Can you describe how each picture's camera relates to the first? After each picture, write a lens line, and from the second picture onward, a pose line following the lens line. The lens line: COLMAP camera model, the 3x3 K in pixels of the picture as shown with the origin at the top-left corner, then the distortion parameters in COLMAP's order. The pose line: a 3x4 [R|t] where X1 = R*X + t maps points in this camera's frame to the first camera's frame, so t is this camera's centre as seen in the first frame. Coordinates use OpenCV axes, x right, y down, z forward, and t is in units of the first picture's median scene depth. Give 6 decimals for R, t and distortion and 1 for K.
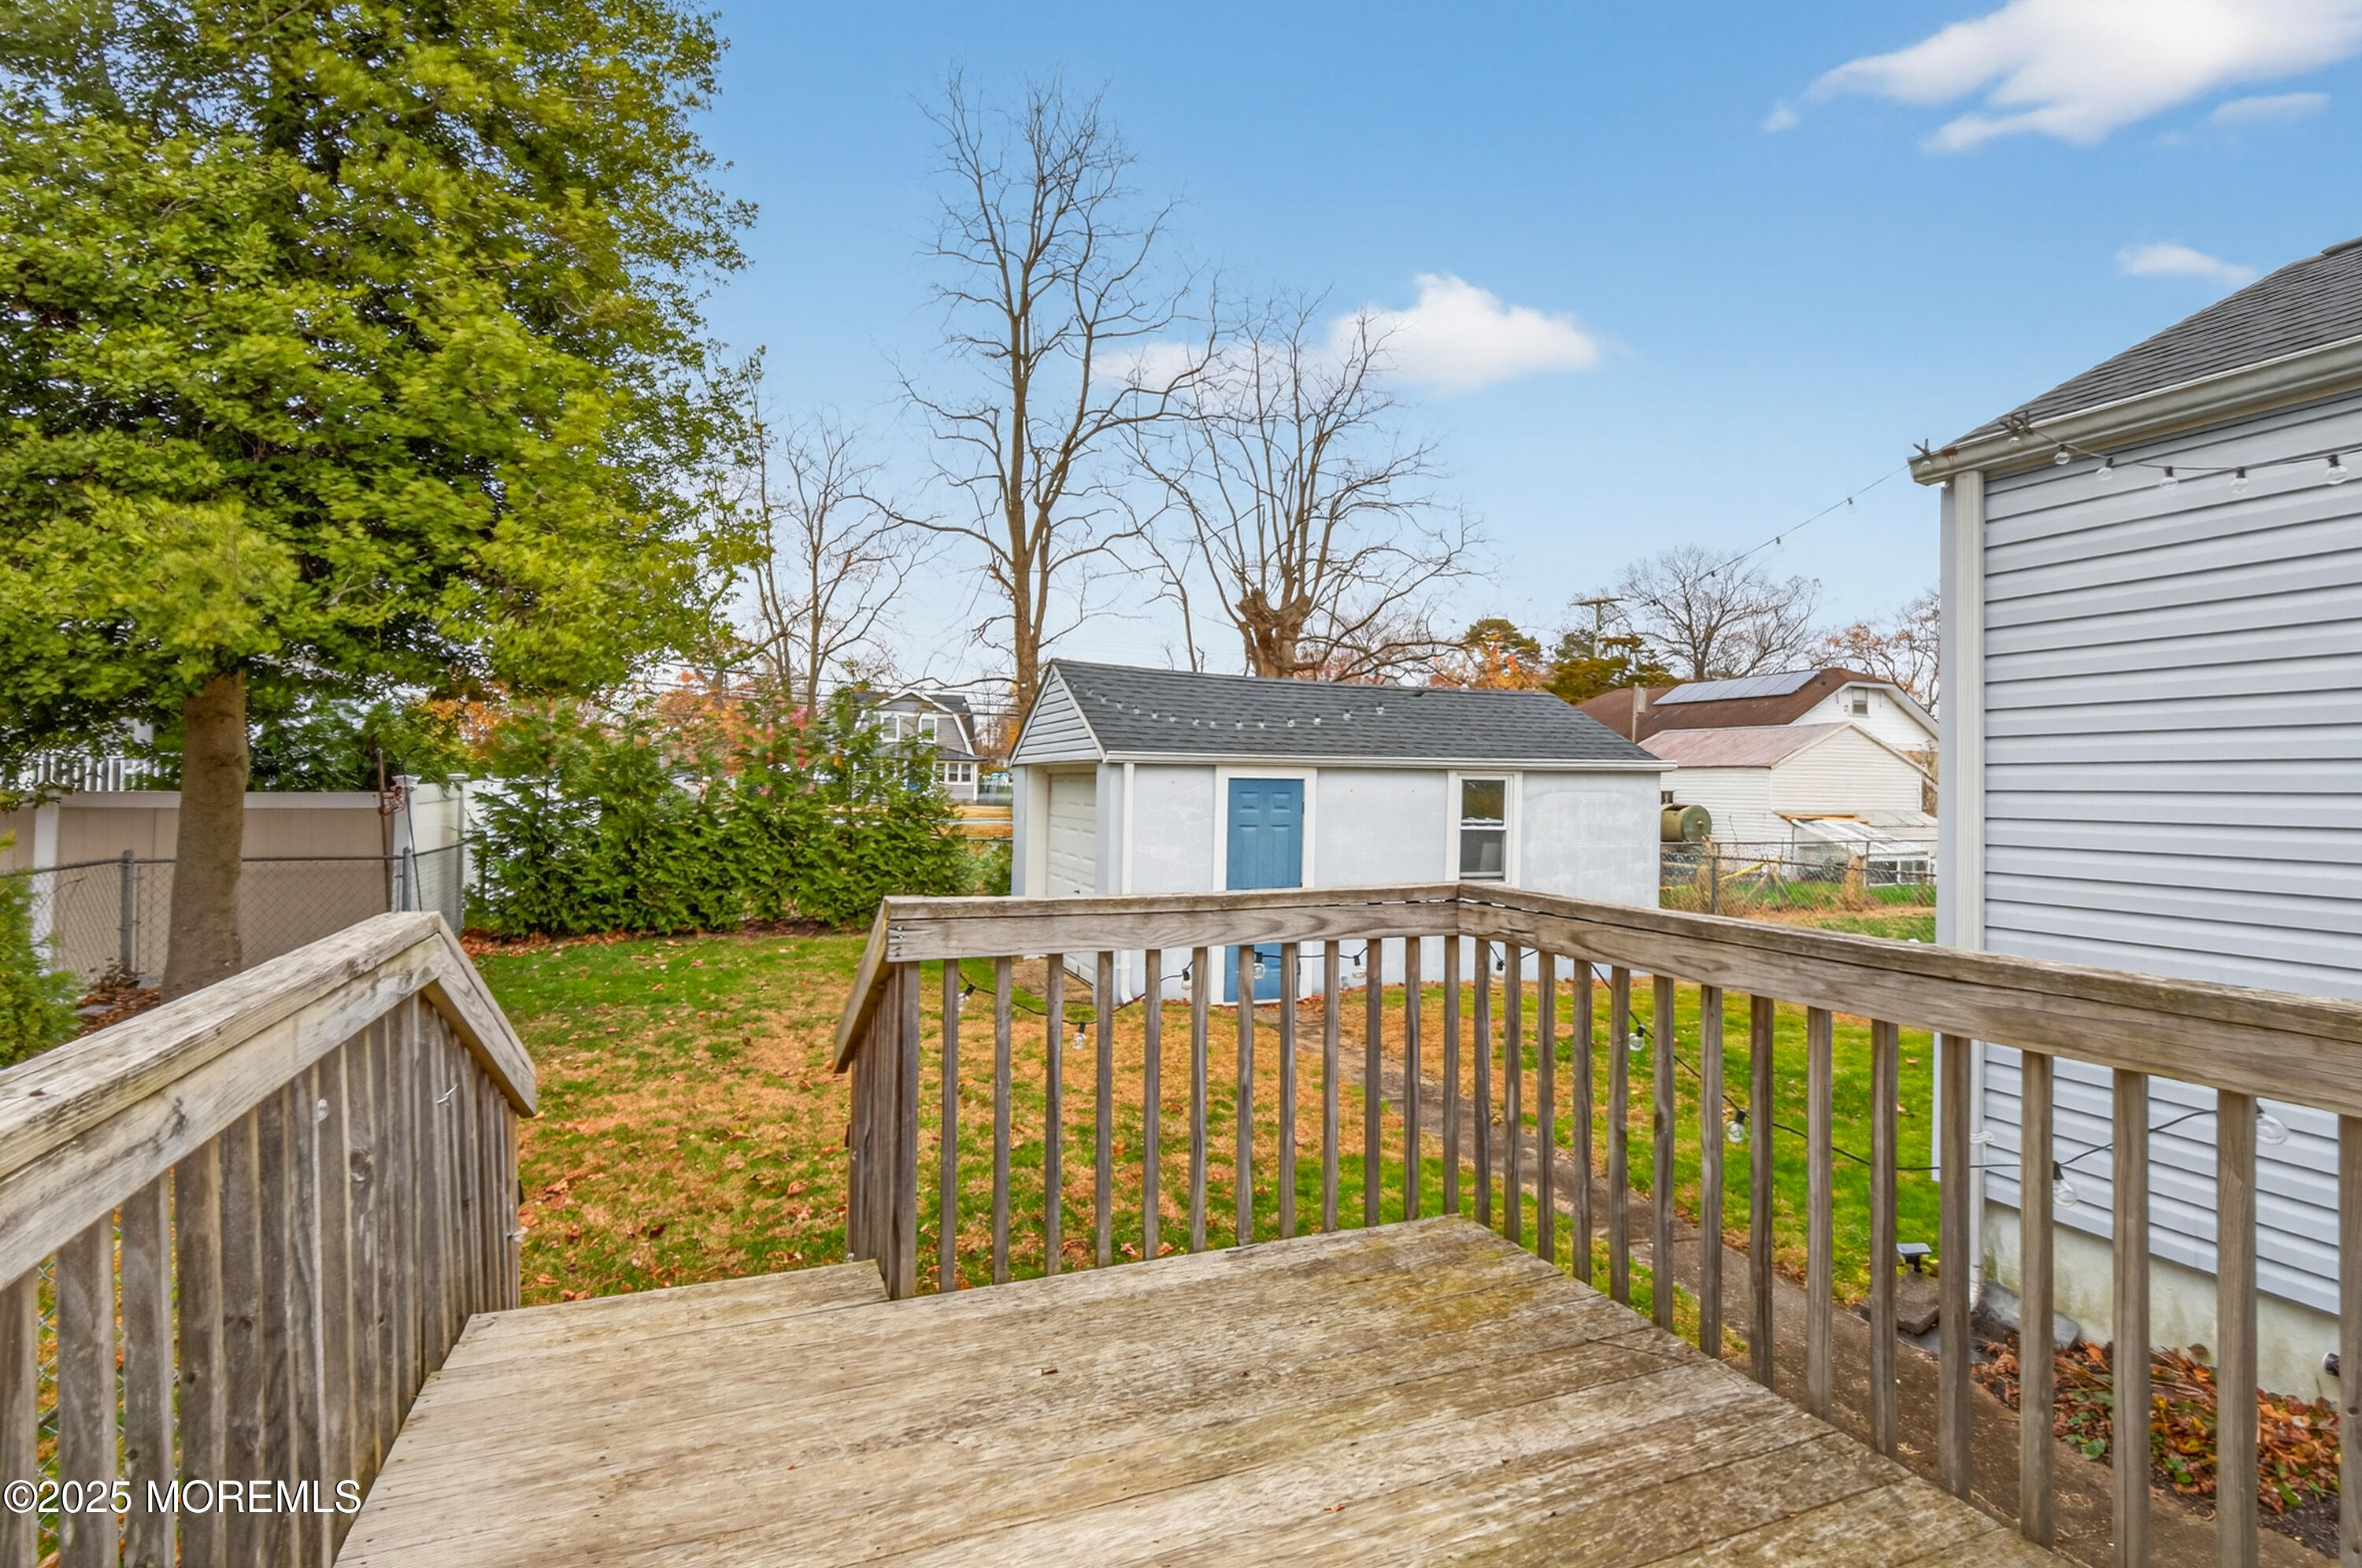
lens RADIAL K [[1123.5, 0, 1184.6], [0, 1123.5, 847.9], [0, 0, 1]] dist [0.034051, 0.000089]
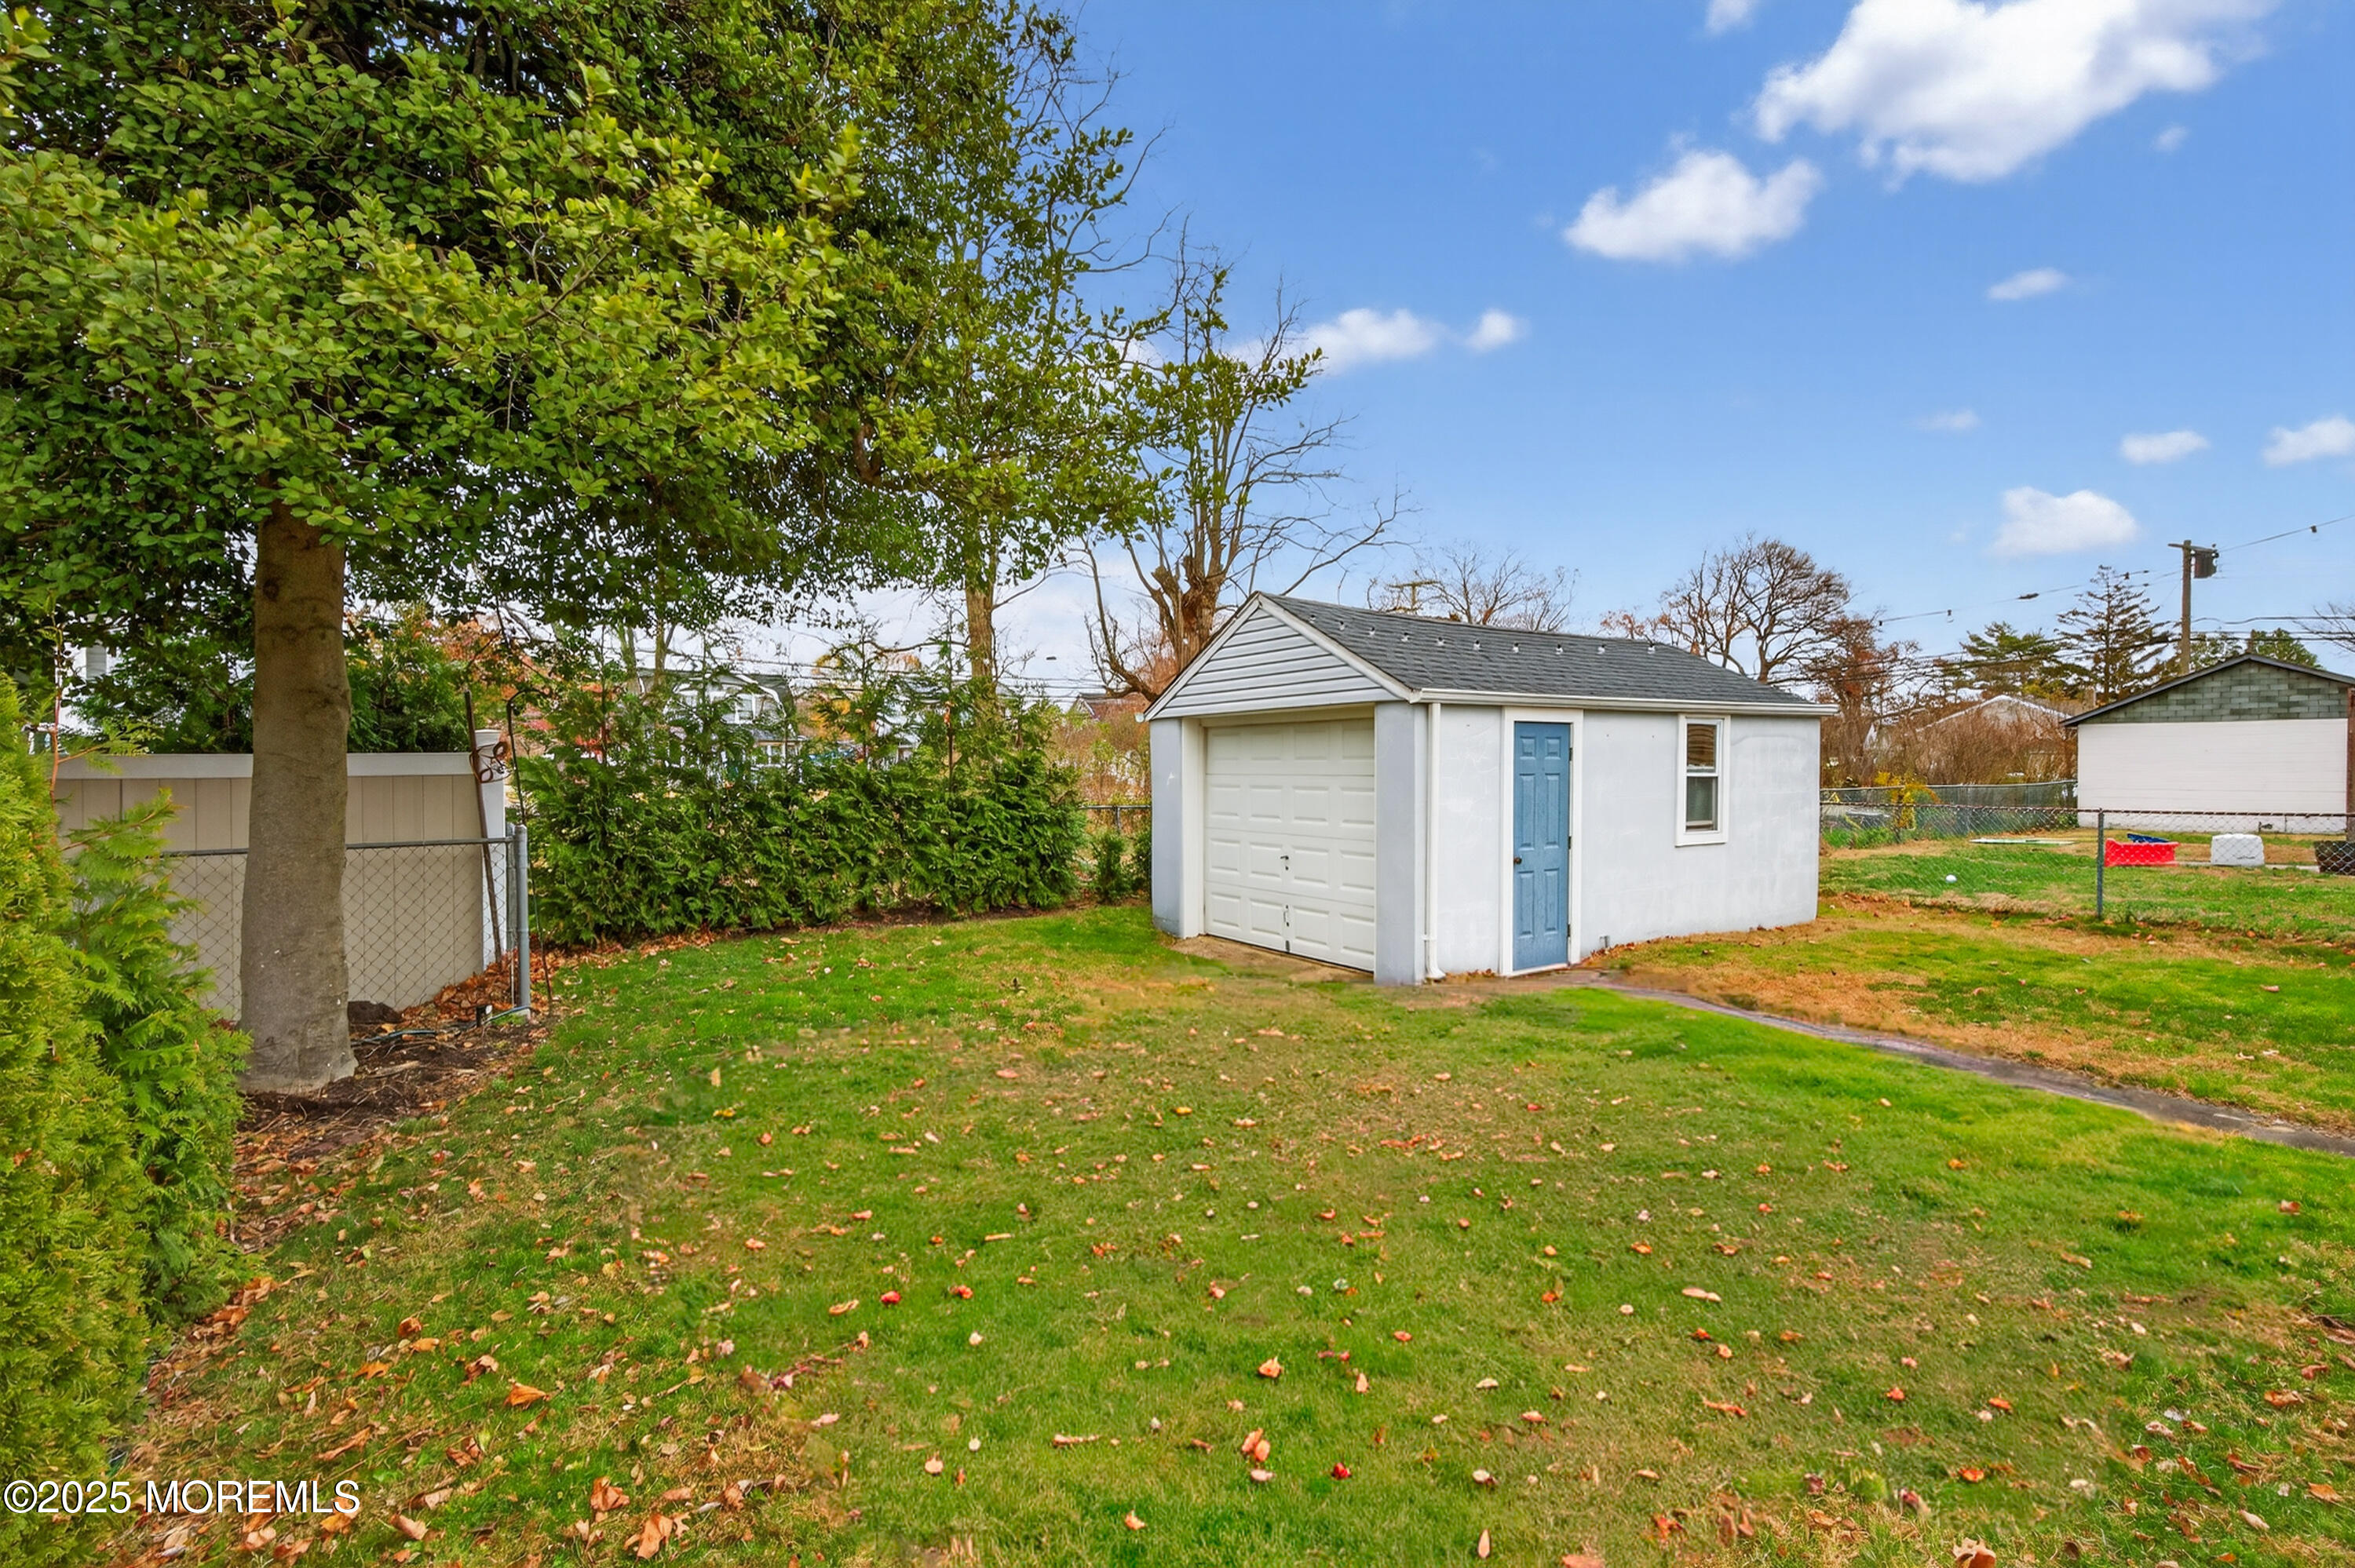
lens RADIAL K [[1093.3, 0, 1177.5], [0, 1093.3, 784.0], [0, 0, 1]] dist [-0.001949, -0.000425]
pose [[0.977411, -0.024355, 0.209941, -0.339936], [0.032560, 0.998832, -0.035712, 0.008930], [-0.208826, 0.041741, 0.977062, 0.171225]]
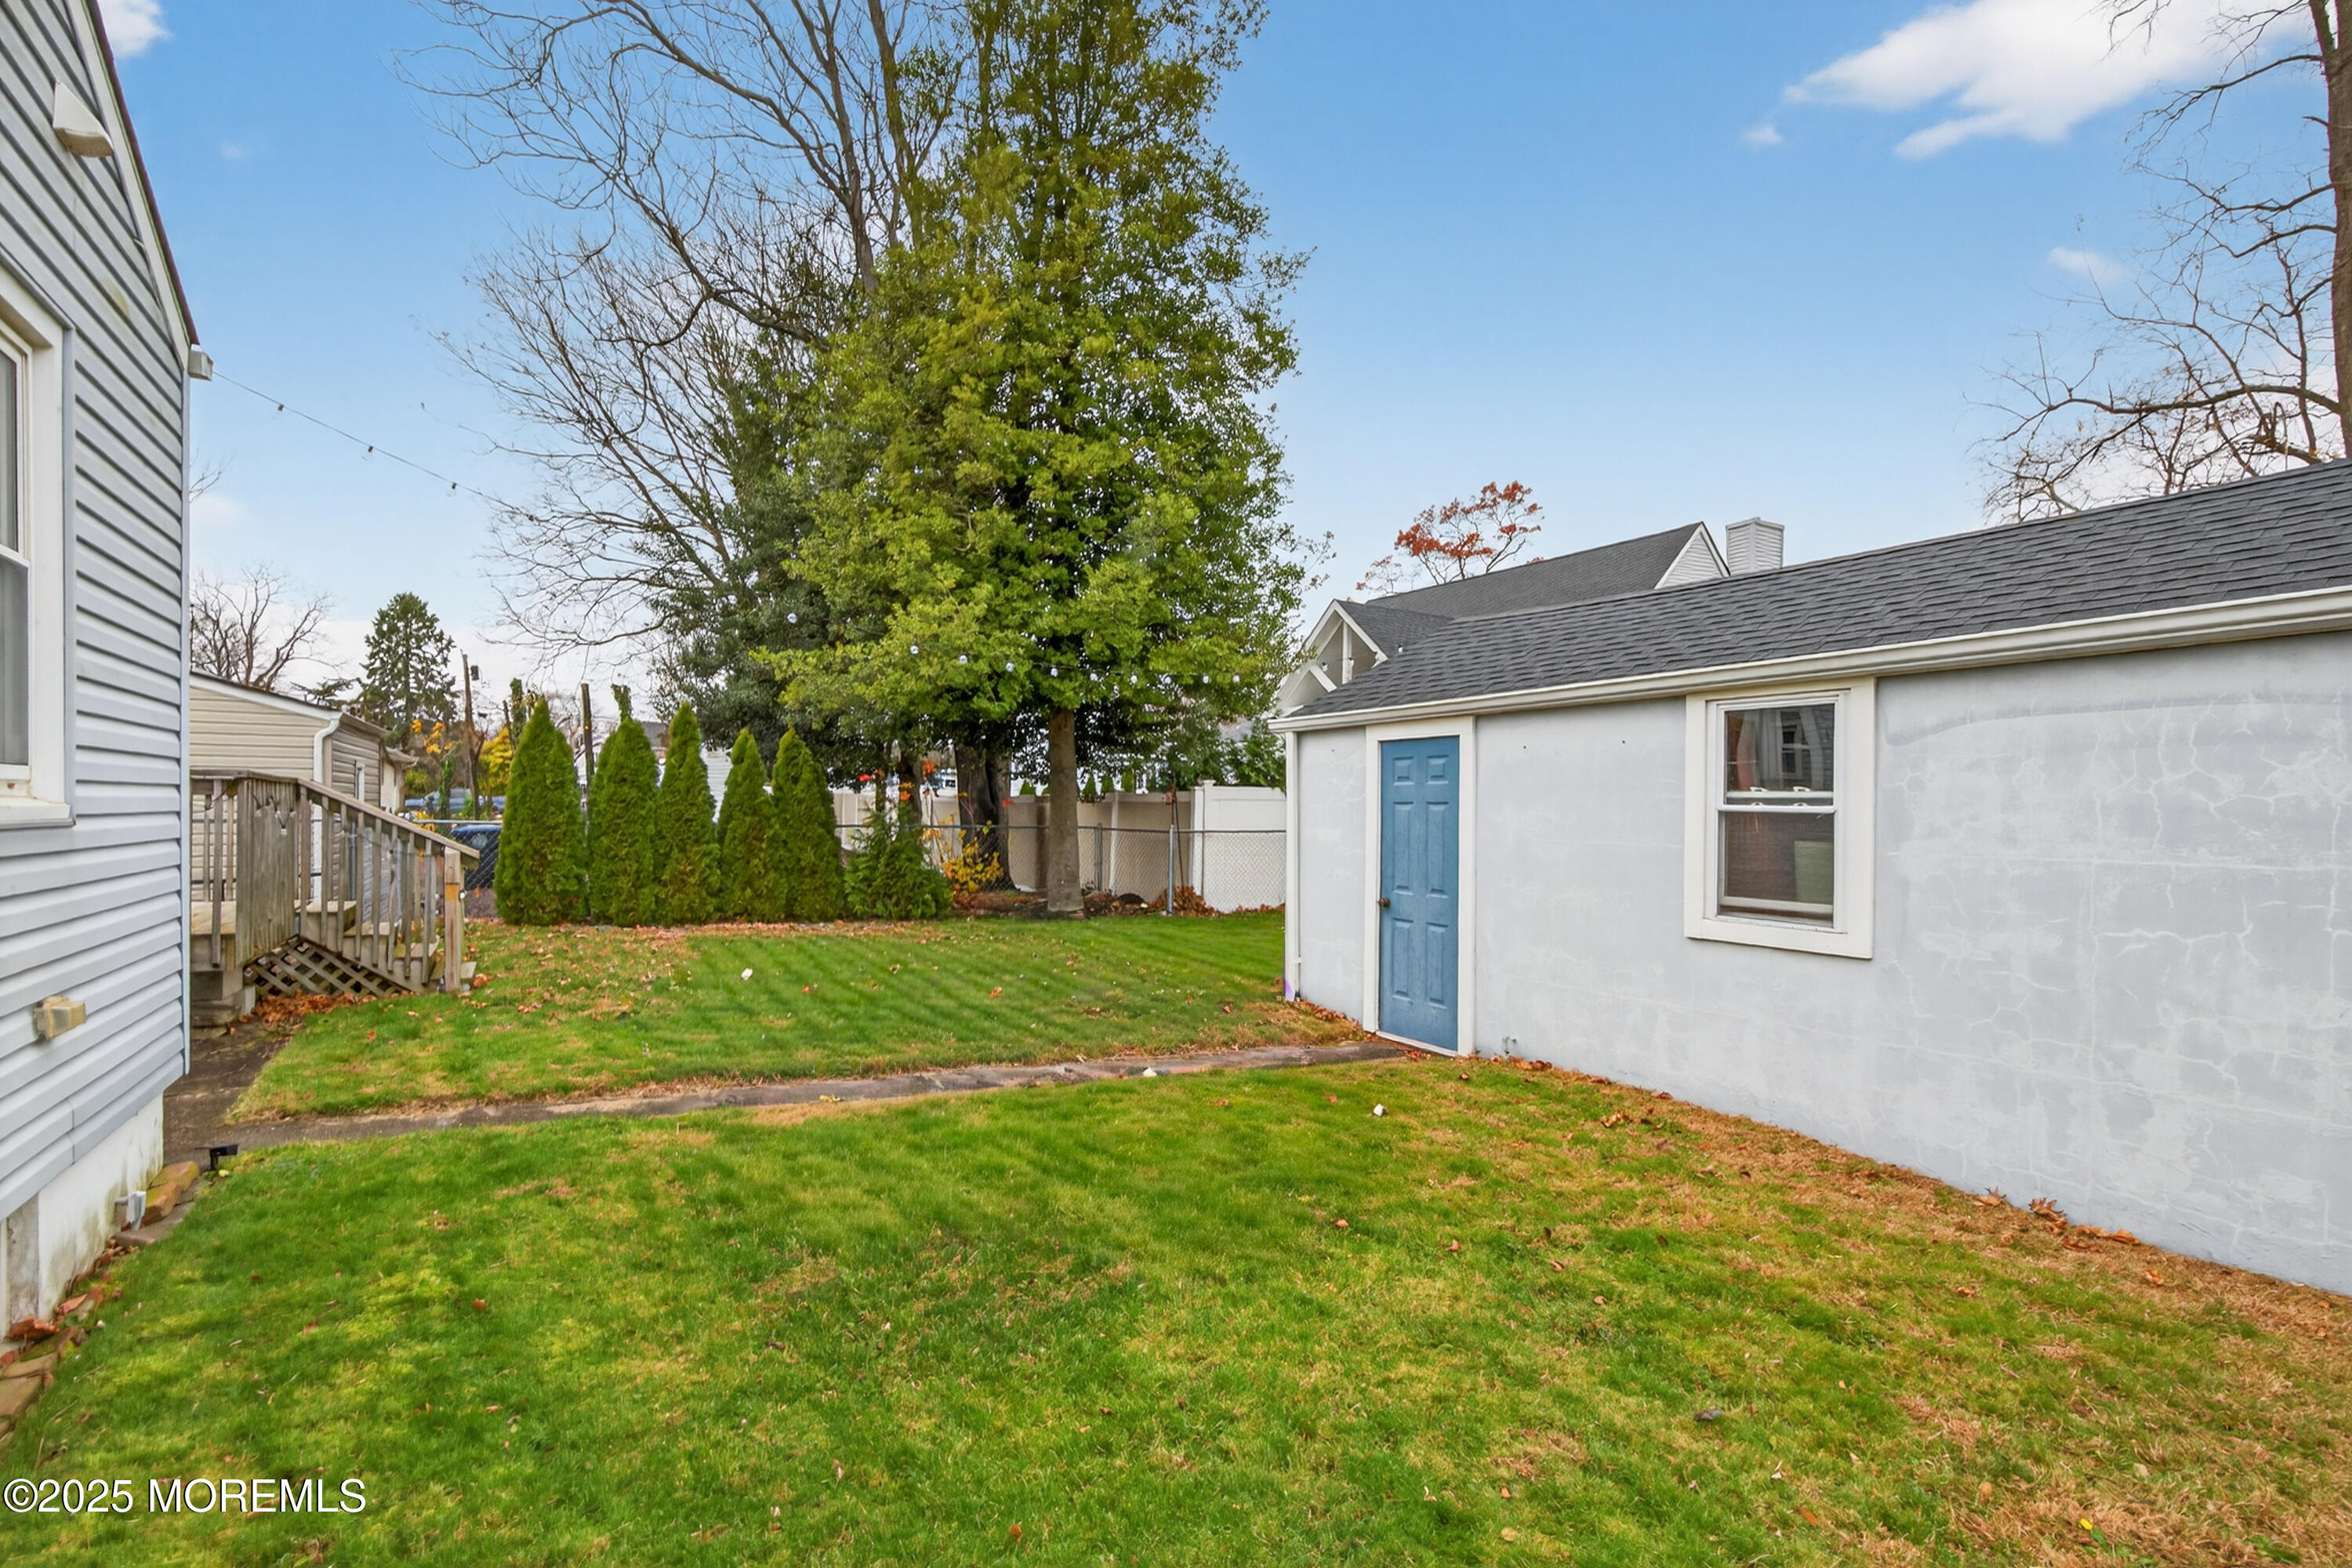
lens RADIAL K [[1092.0, 0, 1176.0], [0, 1092.0, 784.0], [0, 0, 1]] dist [-0.001949, -0.000425]
pose [[0.143236, -0.021243, -0.989461, 0.633980], [-0.032297, 0.999137, -0.026126, -0.006761], [0.989161, 0.035699, 0.142426, 0.630635]]
